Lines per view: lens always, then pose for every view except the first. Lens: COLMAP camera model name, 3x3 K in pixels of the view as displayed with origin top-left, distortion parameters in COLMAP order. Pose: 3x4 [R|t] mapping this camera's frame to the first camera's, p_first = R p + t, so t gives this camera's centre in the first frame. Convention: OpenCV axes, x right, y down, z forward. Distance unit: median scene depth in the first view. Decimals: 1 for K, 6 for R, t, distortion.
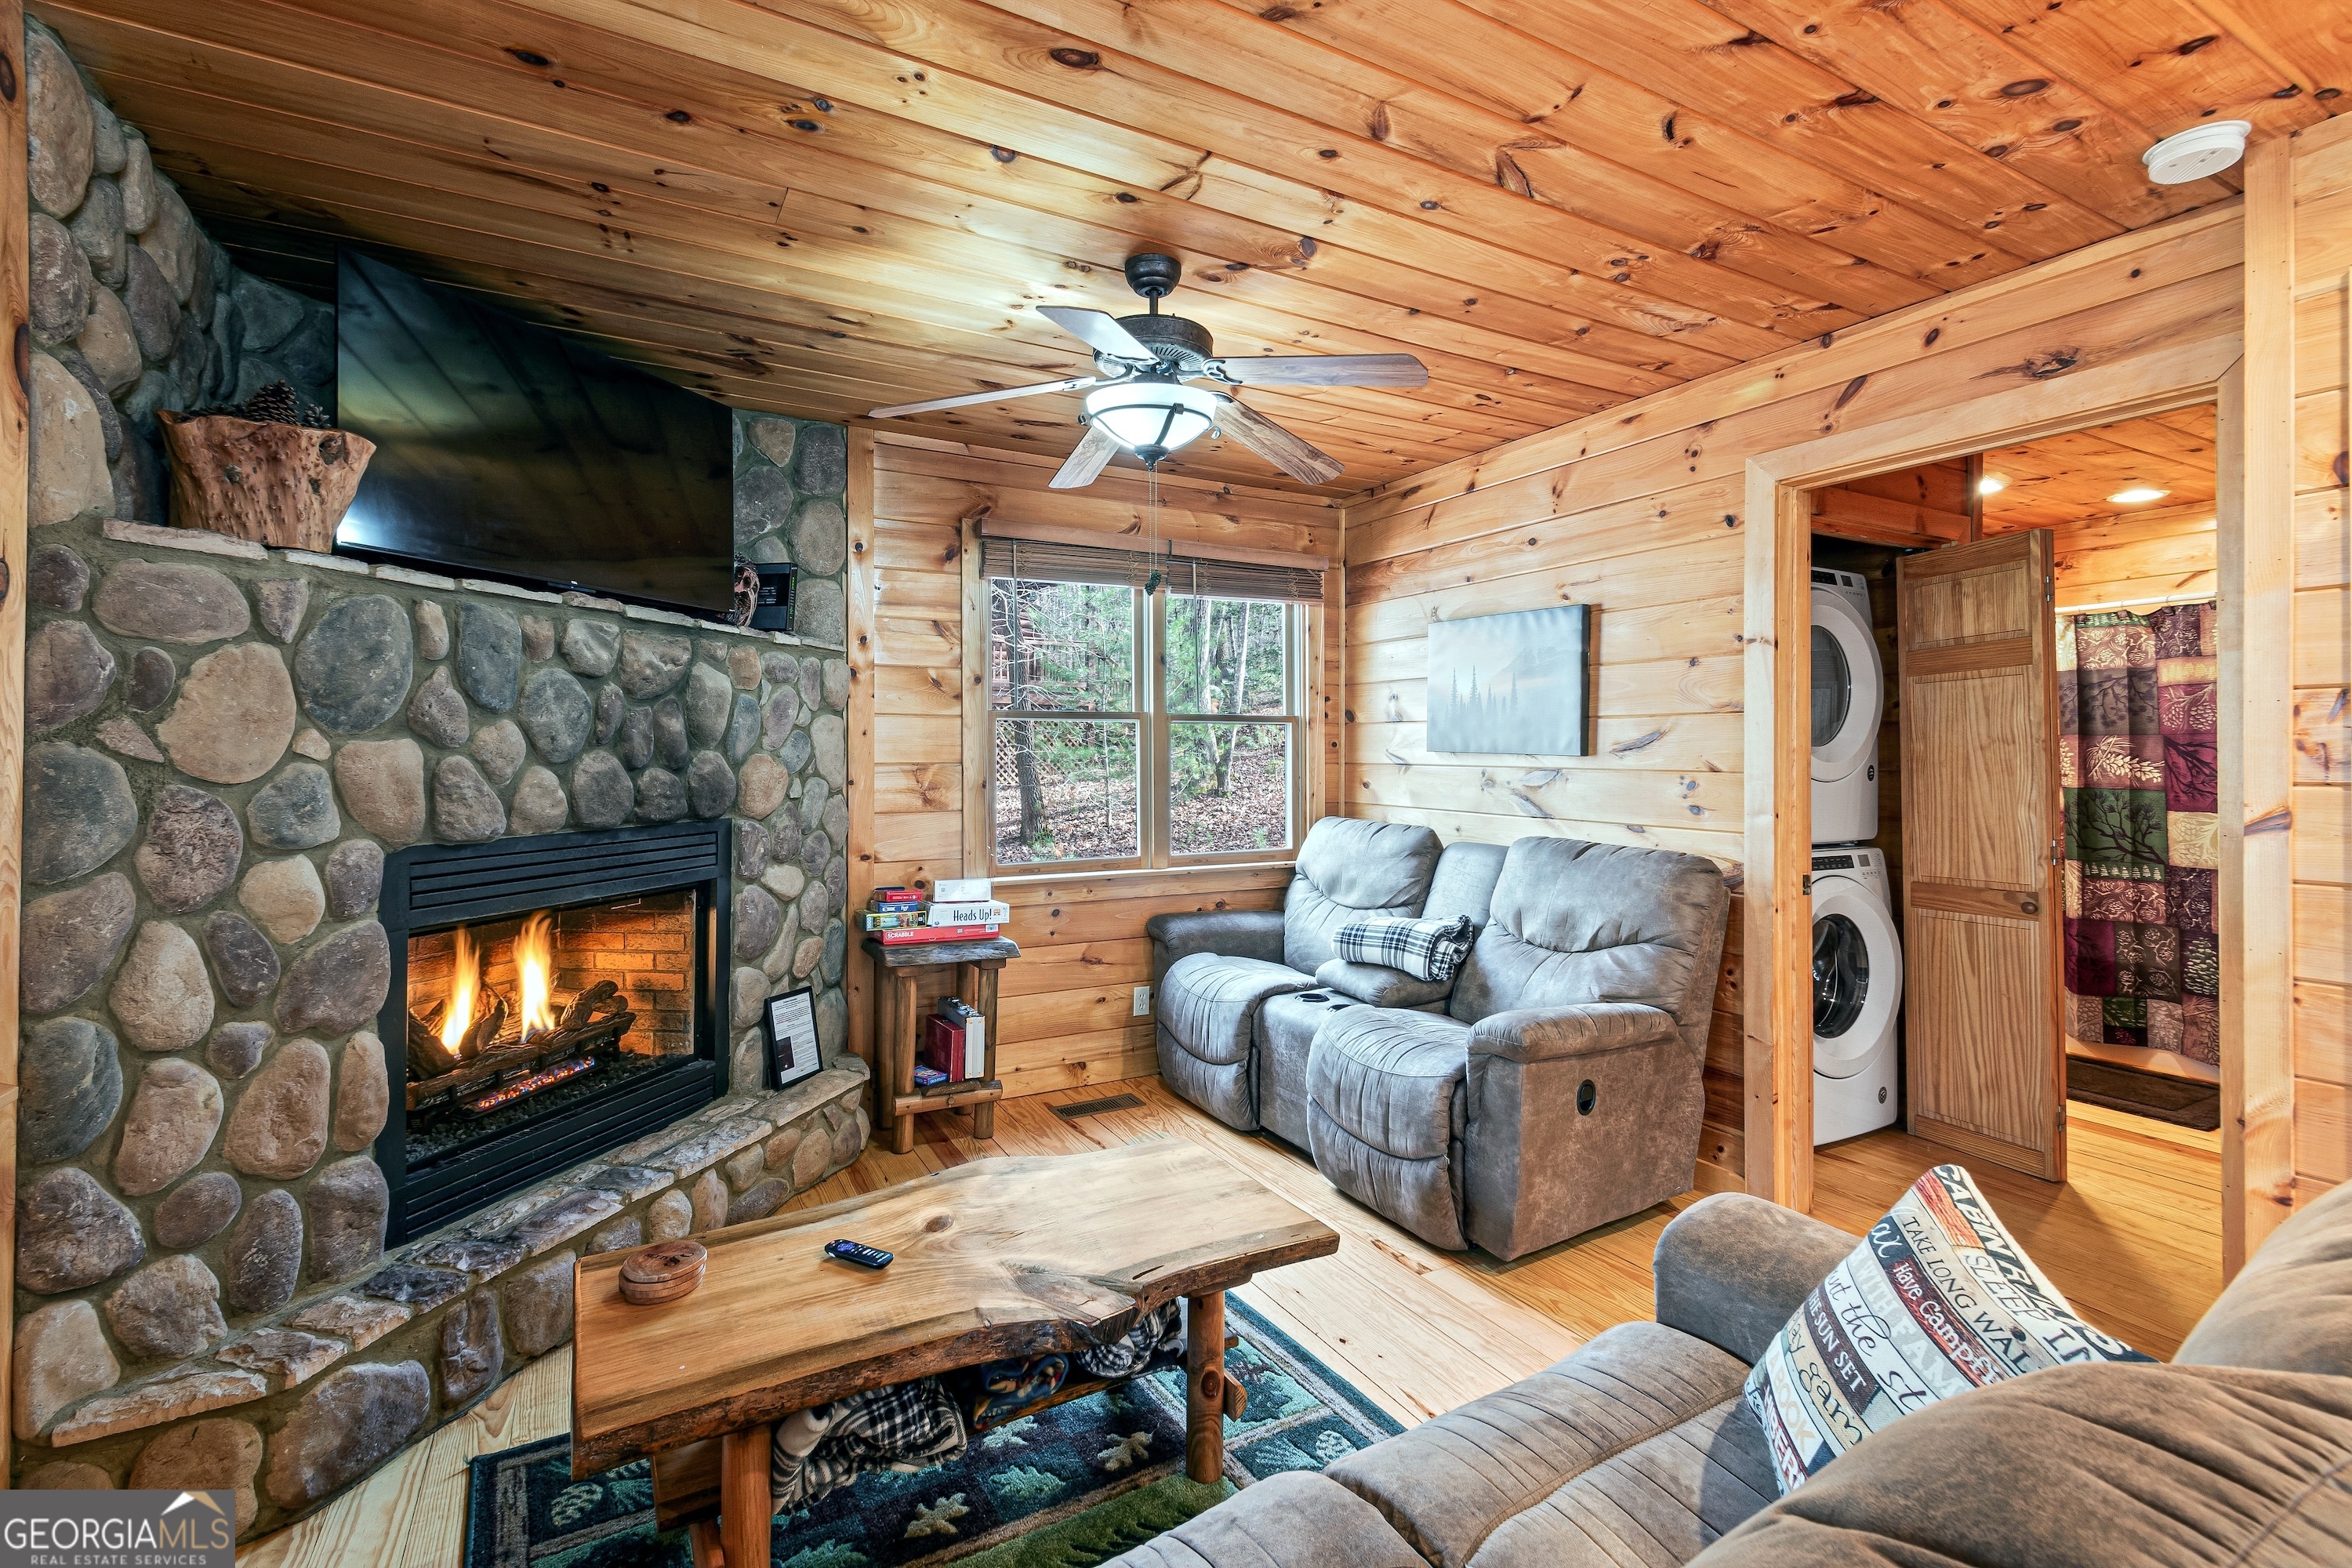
lens RADIAL K [[1037.4, 0, 1174.1], [0, 1037.4, 740.2], [0, 0, 1]] dist [0.000885, 0.000008]
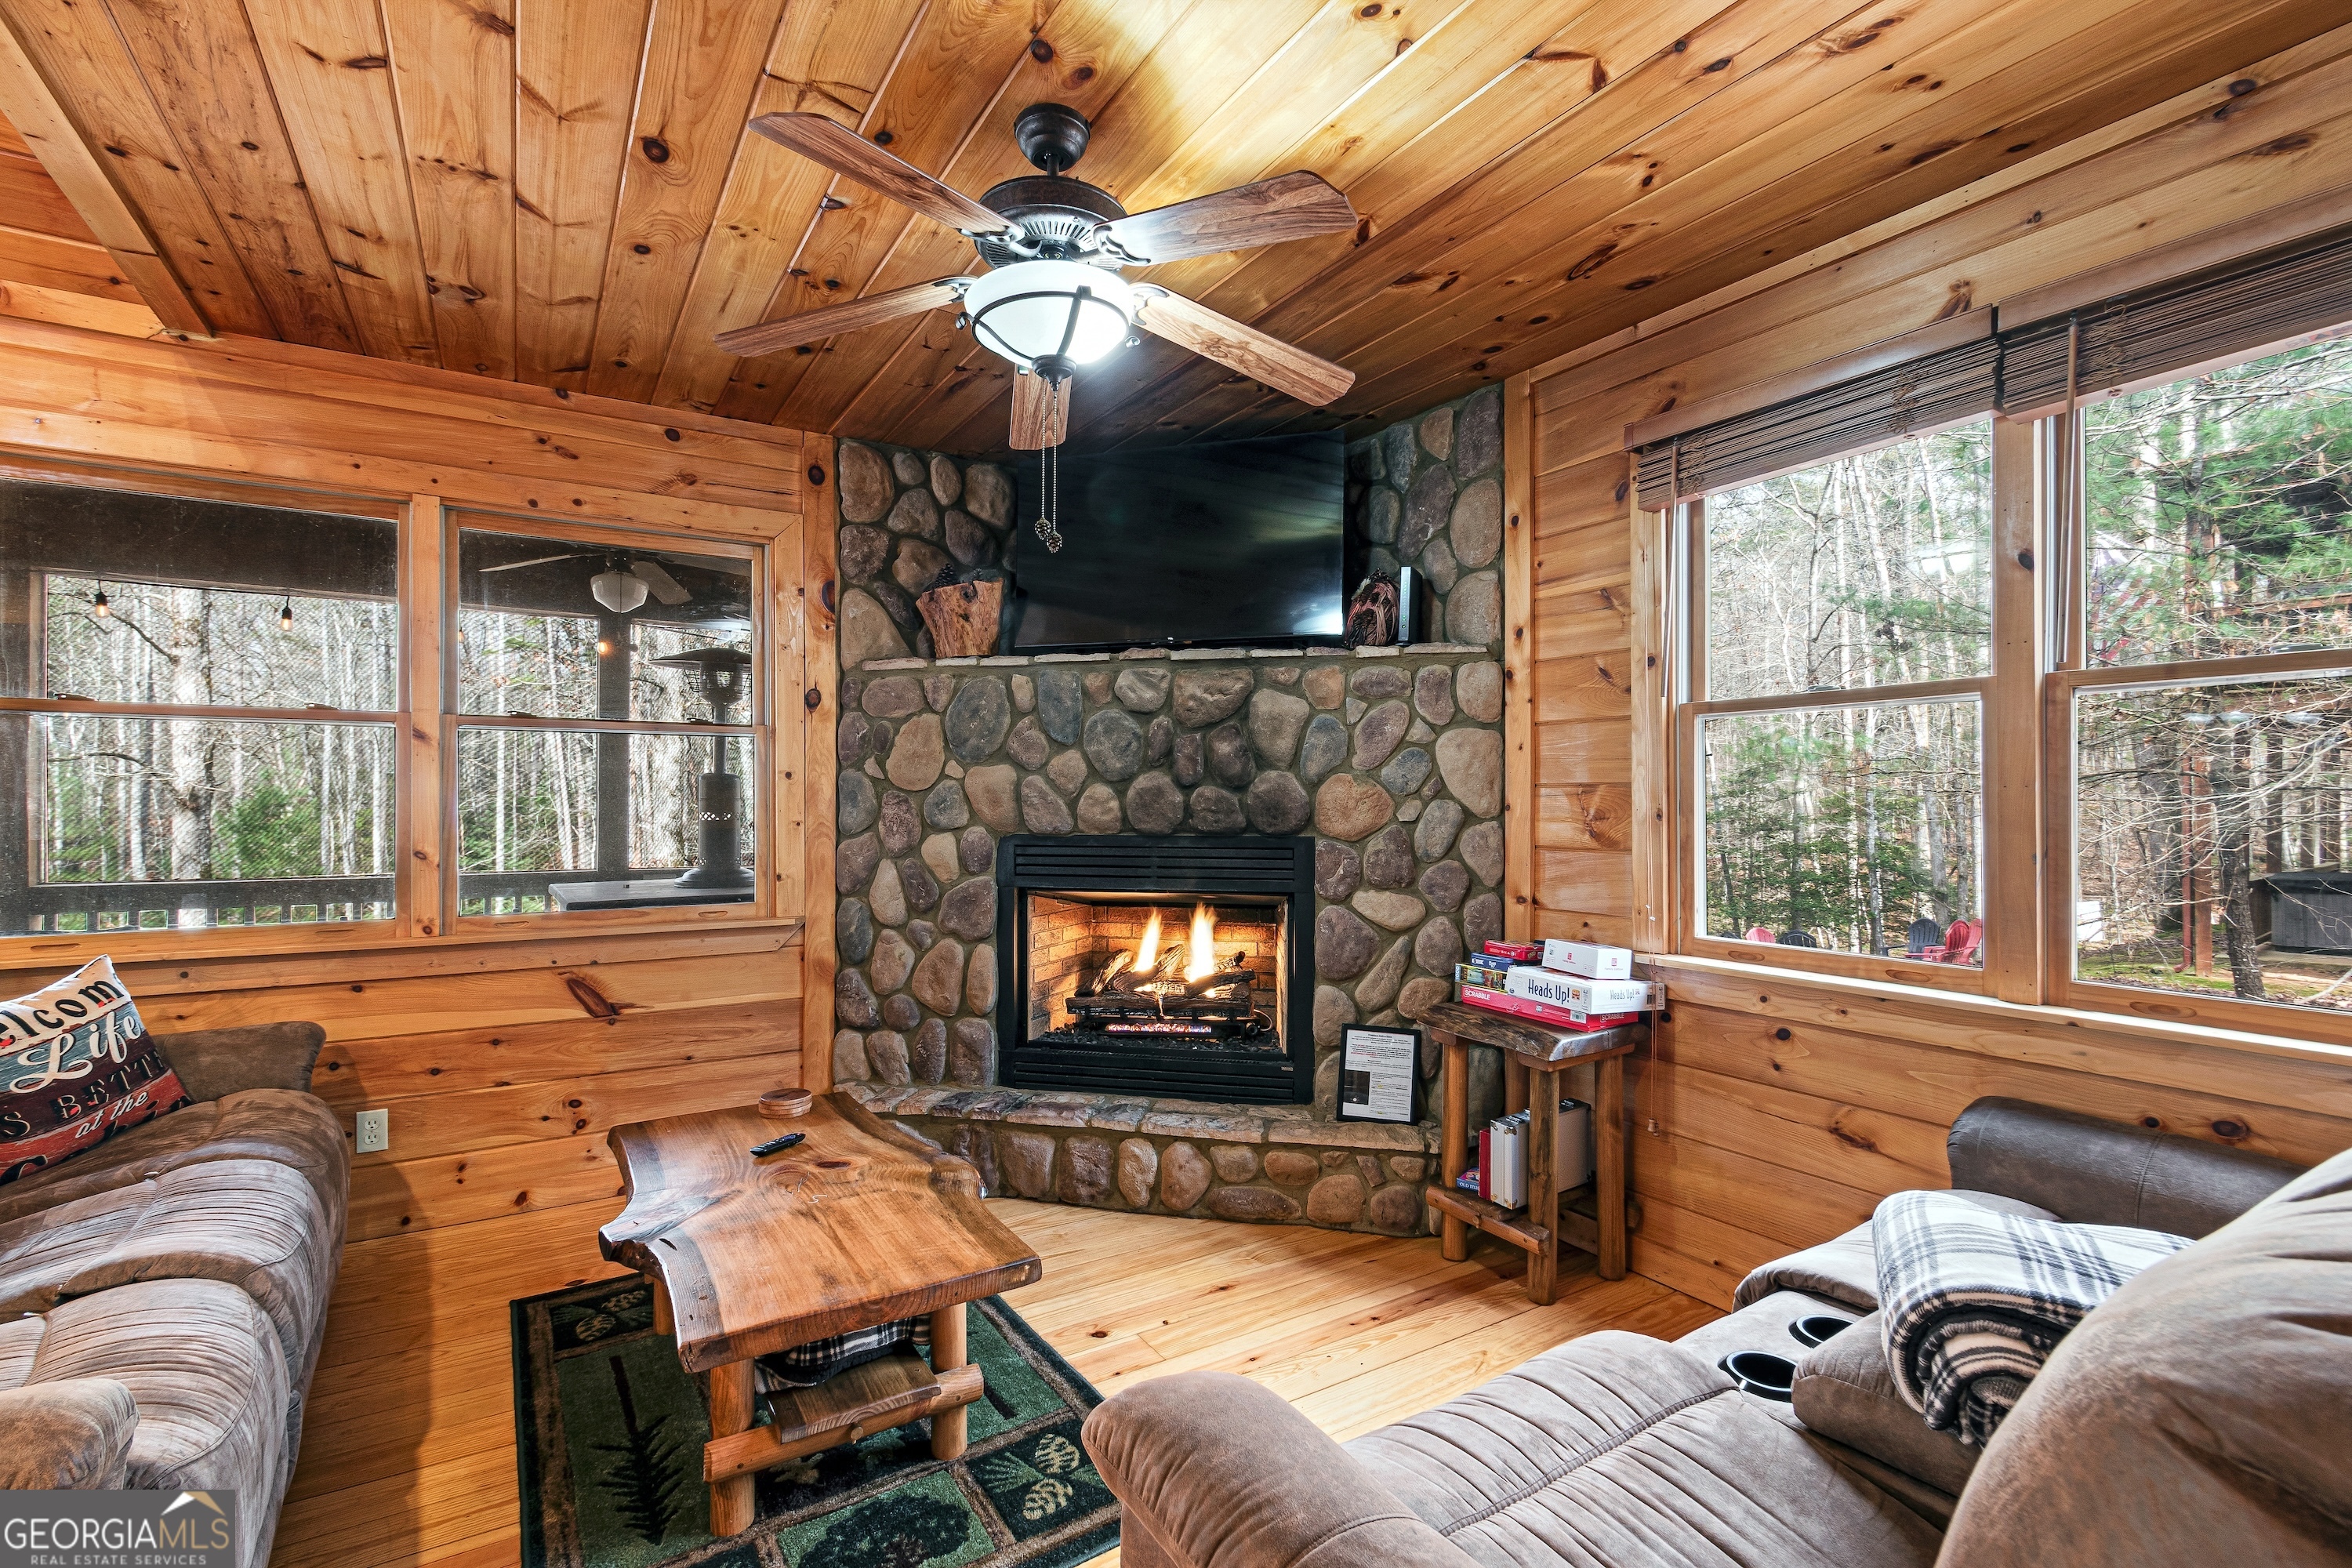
lens RADIAL K [[1056.2, 0, 1187.4], [0, 1056.2, 792.6], [0, 0, 1]] dist [-0.000211, -0.000720]
pose [[0.073719, -0.006469, -0.997258, 0.713695], [0.010705, 0.999926, -0.005695, 0.043139], [0.997222, -0.010256, 0.073783, 0.949118]]
